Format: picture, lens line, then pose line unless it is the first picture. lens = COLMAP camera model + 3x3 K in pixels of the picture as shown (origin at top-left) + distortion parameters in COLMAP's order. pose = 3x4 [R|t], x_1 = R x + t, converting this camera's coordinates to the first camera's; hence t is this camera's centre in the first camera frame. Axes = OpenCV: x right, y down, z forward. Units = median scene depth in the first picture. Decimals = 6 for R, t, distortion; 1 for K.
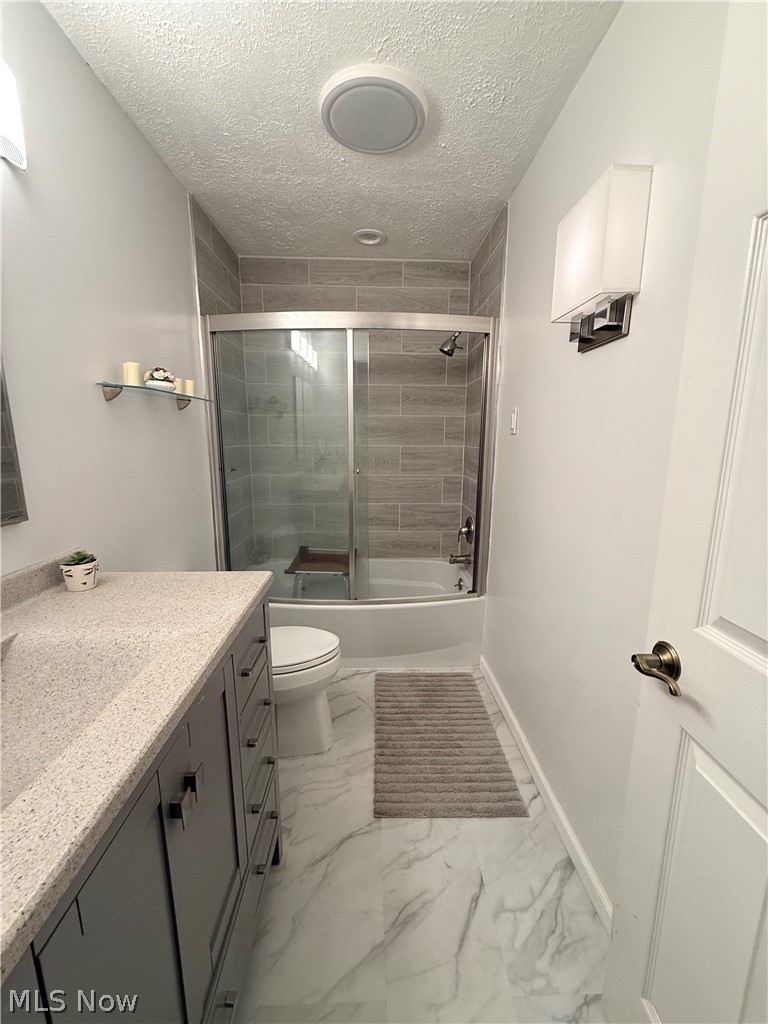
lens RADIAL K [[409.5, 0, 383.2], [0, 409.5, 511.6], [0, 0, 1]] dist [-0.000239, 0.000132]
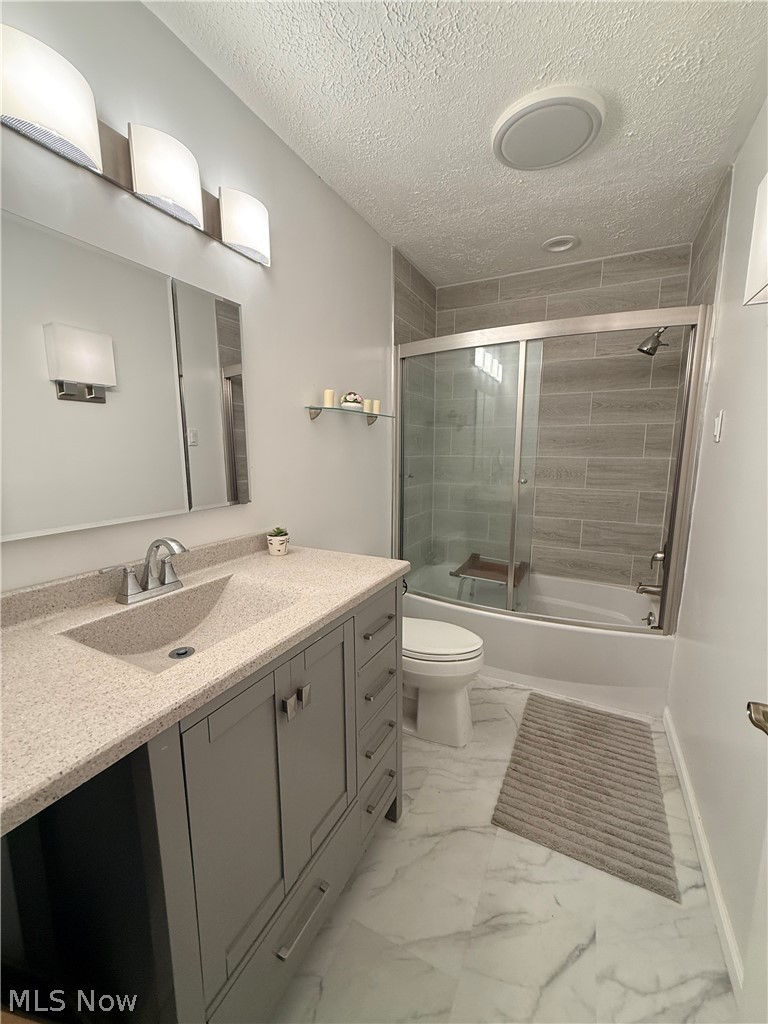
lens RADIAL K [[409.5, 0, 383.2], [0, 409.5, 511.6], [0, 0, 1]] dist [-0.000239, 0.000132]
pose [[0.876900, 0.069998, -0.475549, 0.124072], [-0.085357, 0.996292, -0.010748, 0.015208], [0.473034, 0.050017, 0.879624, -0.033475]]
